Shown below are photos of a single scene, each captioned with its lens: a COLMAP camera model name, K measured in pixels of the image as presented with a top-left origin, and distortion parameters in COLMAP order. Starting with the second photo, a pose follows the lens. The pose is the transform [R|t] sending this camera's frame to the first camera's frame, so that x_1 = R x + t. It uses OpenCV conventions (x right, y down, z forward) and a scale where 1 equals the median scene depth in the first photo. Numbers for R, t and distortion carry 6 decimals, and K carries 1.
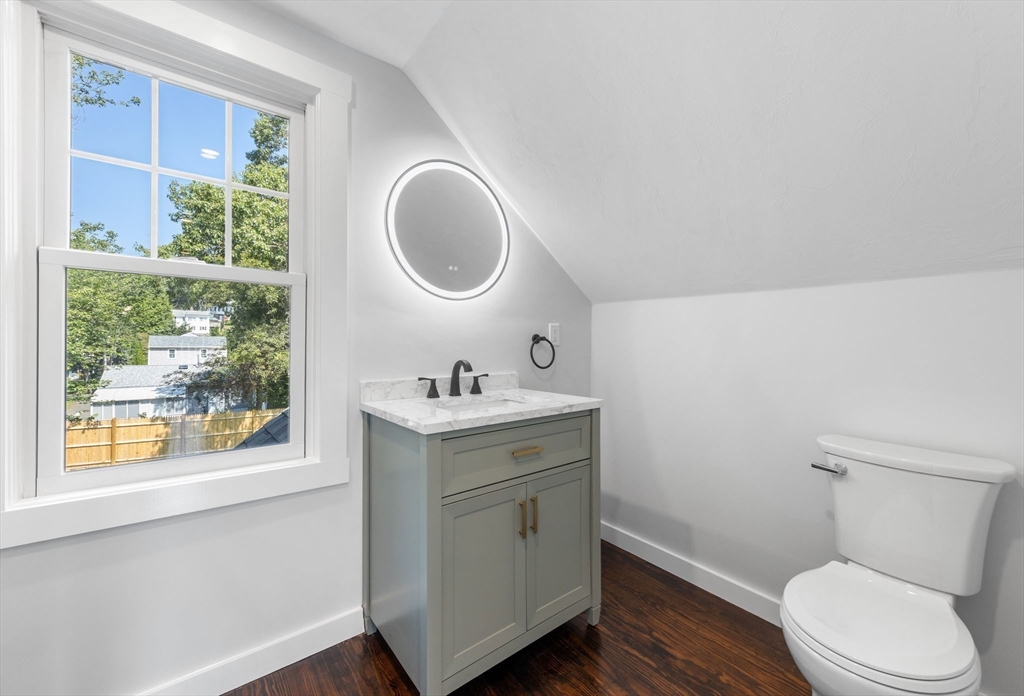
lens RADIAL K [[400.5, 0, 512.0], [0, 400.5, 348.0], [0, 0, 1]] dist [-0.002506, -0.000109]
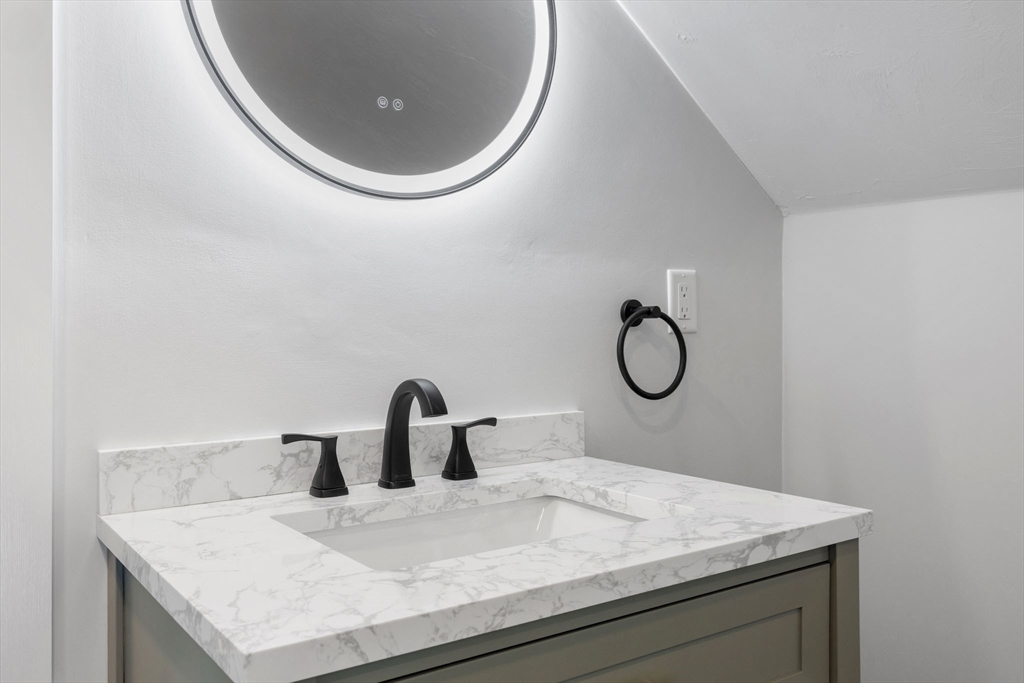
lens RADIAL K [[884.0, 0, 512.0], [0, 884.0, 341.5], [0, 0, 1]] dist [-0.002580, -0.000581]
pose [[0.999086, -0.003715, -0.042578, -0.014724], [0.004231, 0.999919, 0.012034, -0.009249], [0.042530, -0.012203, 0.999021, 0.272388]]
